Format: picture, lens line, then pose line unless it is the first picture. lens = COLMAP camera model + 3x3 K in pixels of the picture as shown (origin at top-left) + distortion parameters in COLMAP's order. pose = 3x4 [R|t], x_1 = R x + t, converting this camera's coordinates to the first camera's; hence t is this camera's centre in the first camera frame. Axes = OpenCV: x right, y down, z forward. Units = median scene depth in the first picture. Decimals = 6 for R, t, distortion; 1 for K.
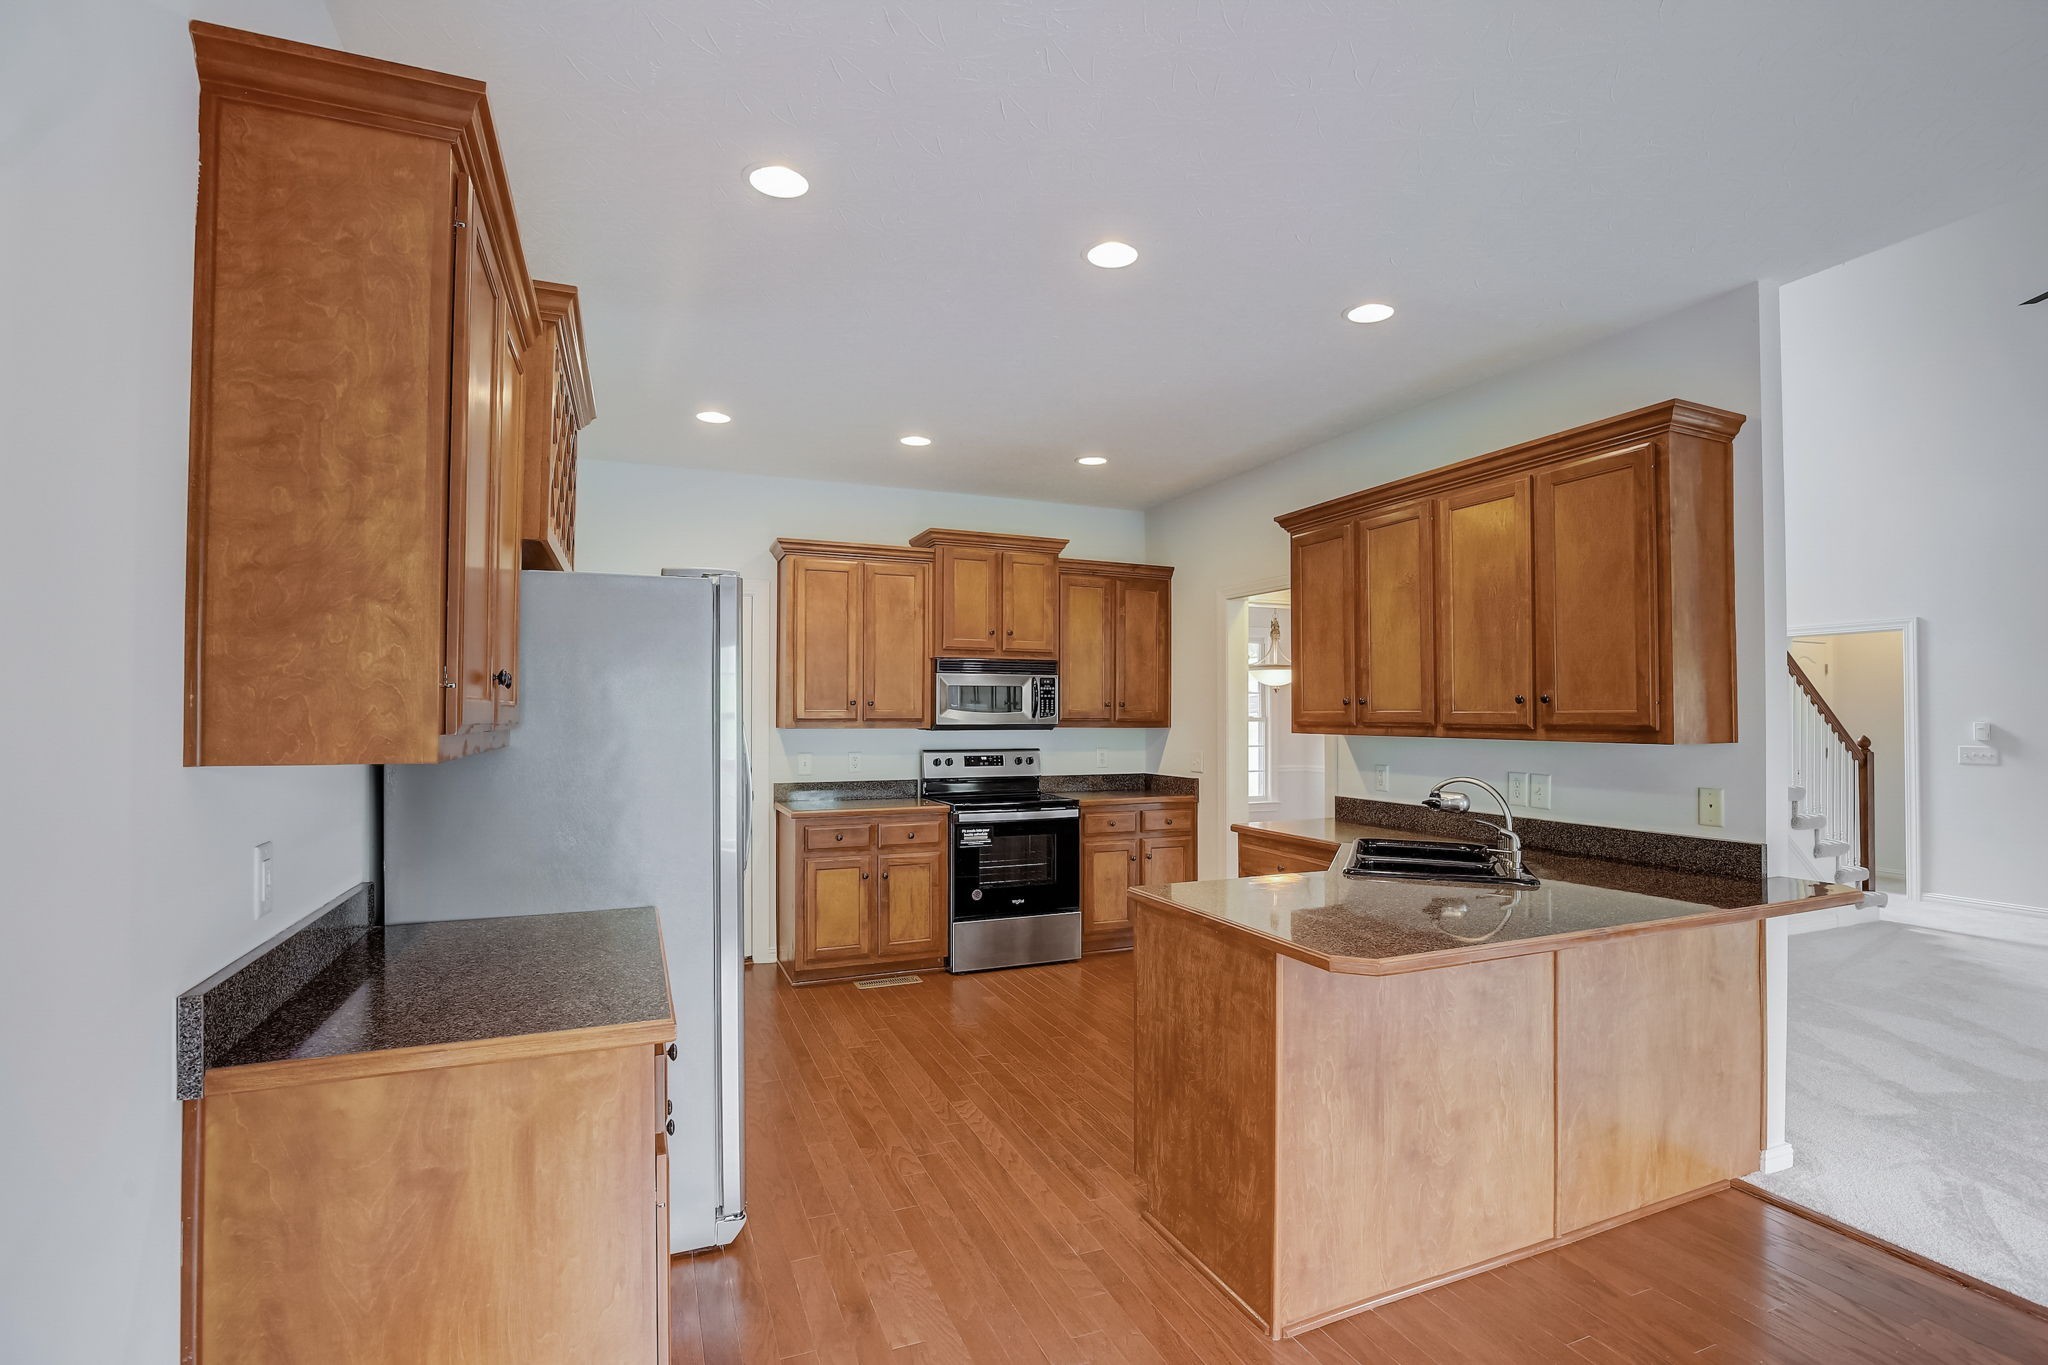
lens RADIAL K [[939.8, 0, 1038.4], [0, 939.8, 696.7], [0, 0, 1]] dist [-0.030540, 0.004724]
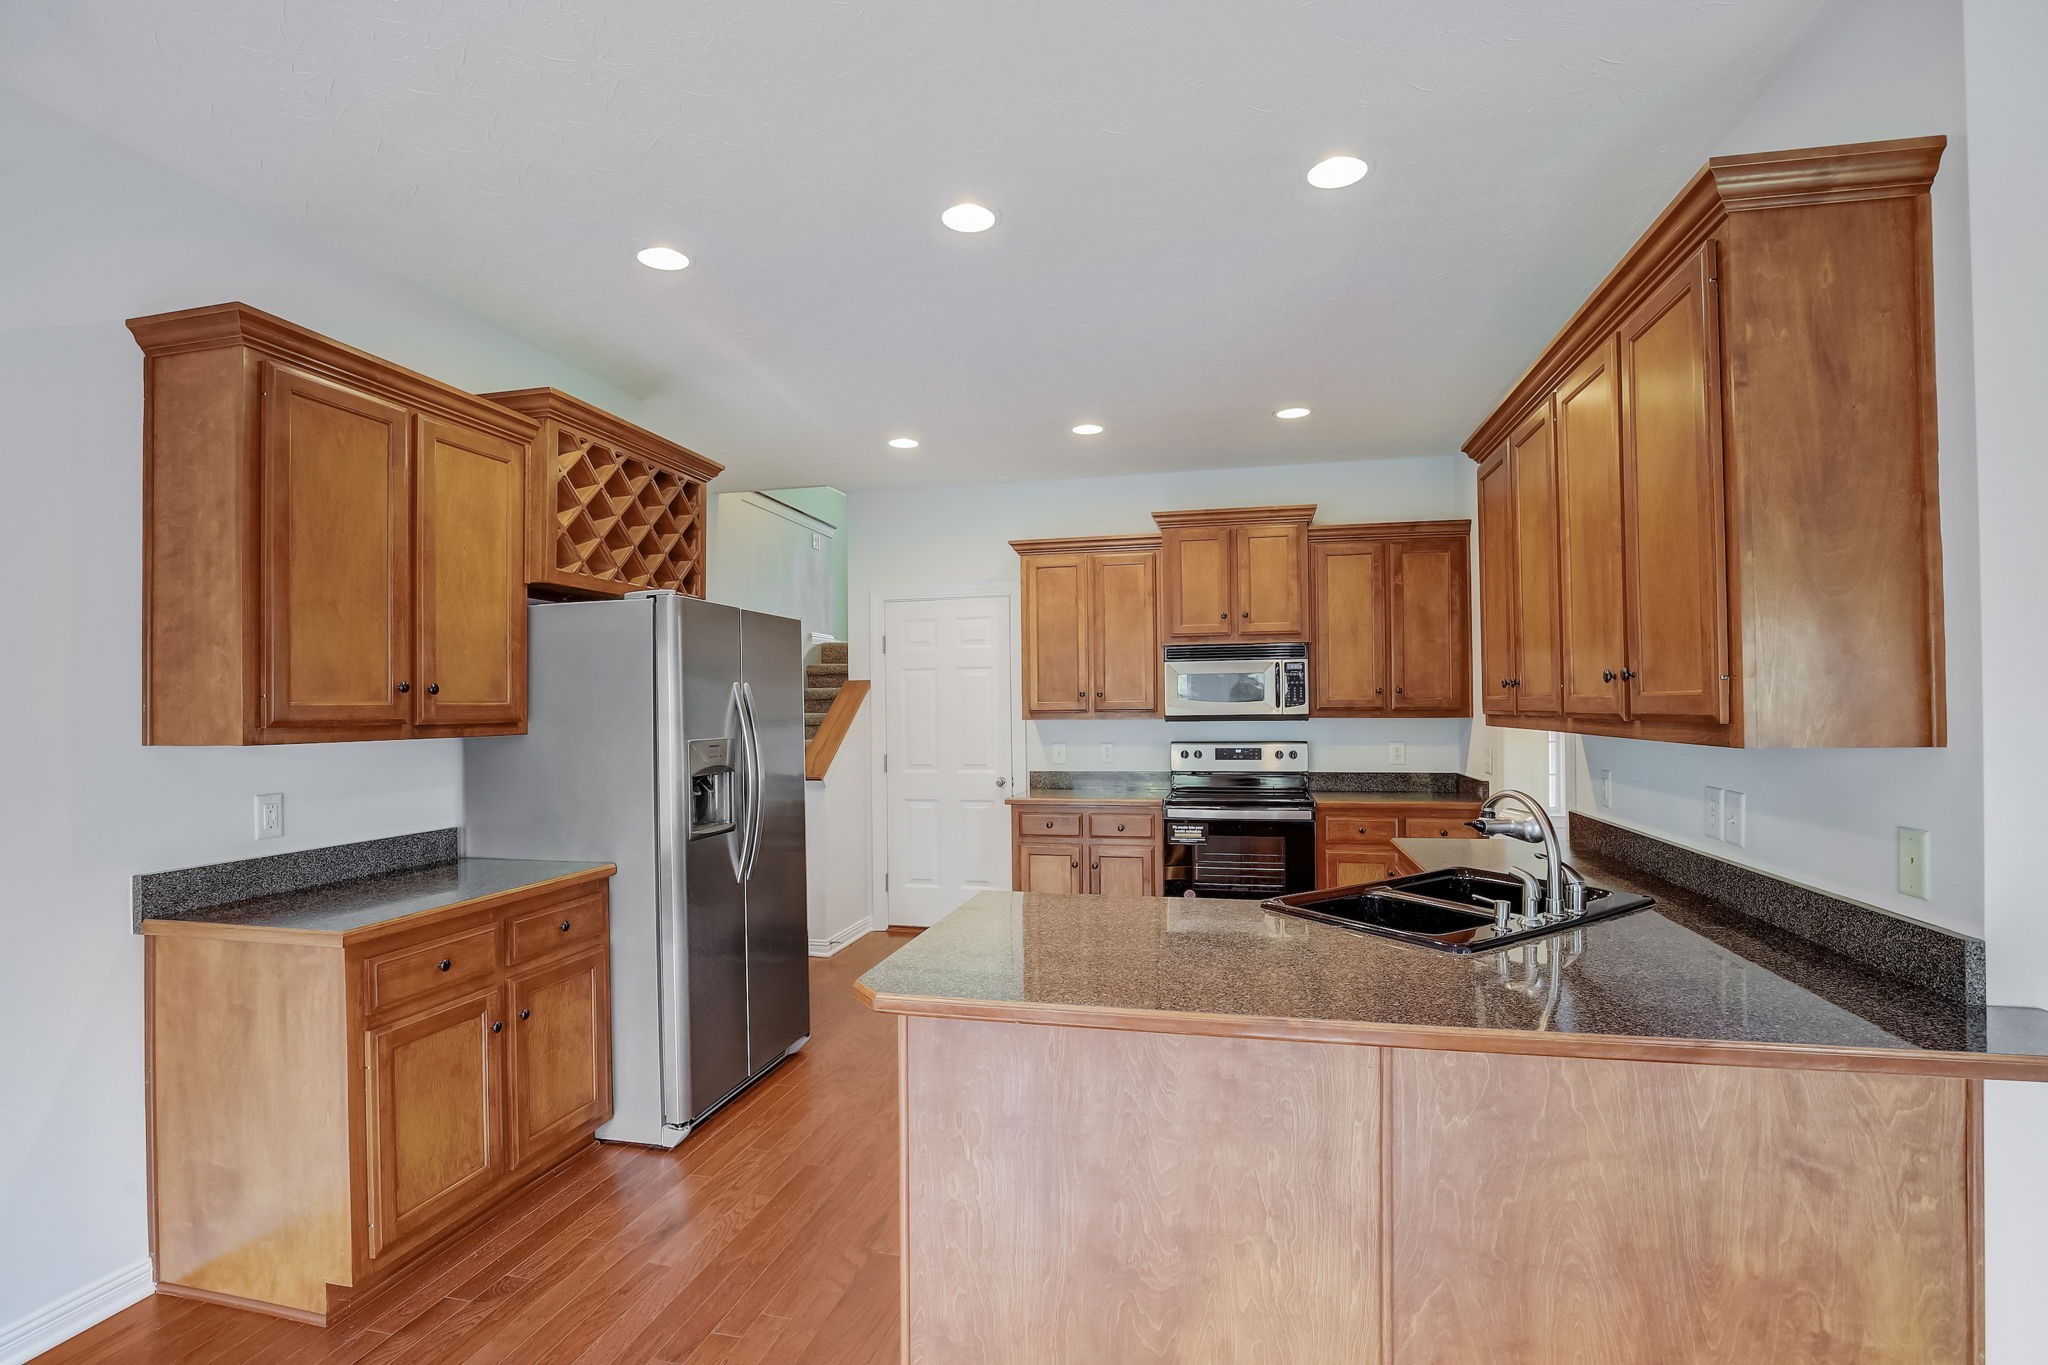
lens RADIAL K [[939.8, 0, 1028.6], [0, 939.8, 696.4], [0, 0, 1]] dist [-0.030540, 0.004724]
pose [[0.806362, -0.015976, -0.591206, 0.632391], [0.022777, 0.999732, 0.004052, 0.005673], [0.590983, -0.016733, 0.806510, 0.251458]]
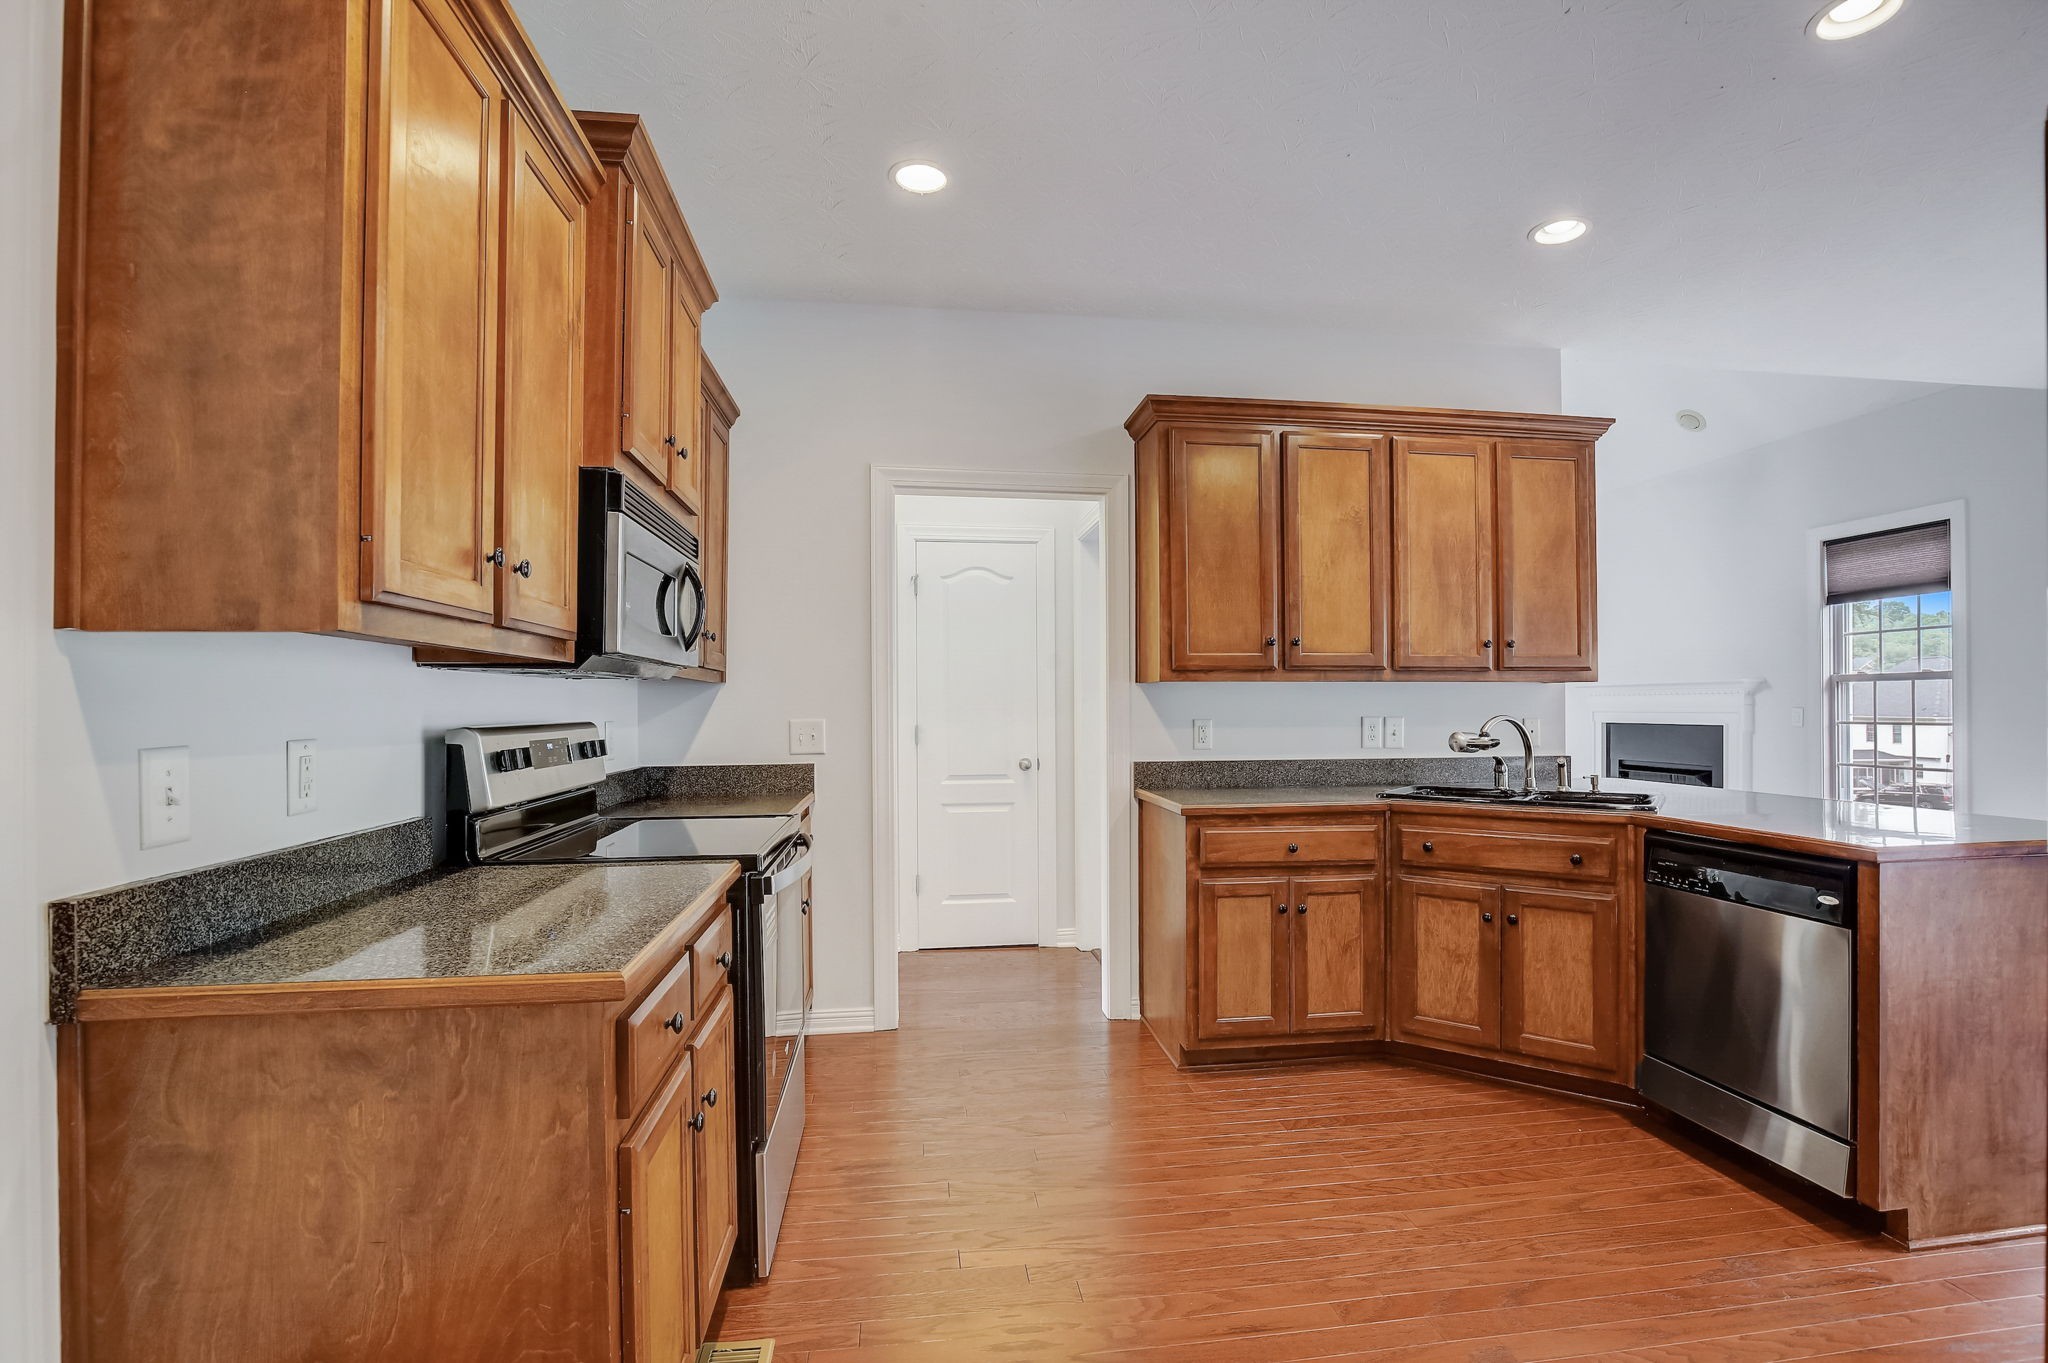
lens RADIAL K [[939.8, 0, 1025.3], [0, 939.8, 690.7], [0, 0, 1]] dist [-0.030540, 0.004724]
pose [[0.272797, 0.011249, 0.962006, -0.755224], [-0.012729, 0.999886, -0.008083, 0.082011], [-0.961987, -0.010040, 0.272910, 1.349955]]
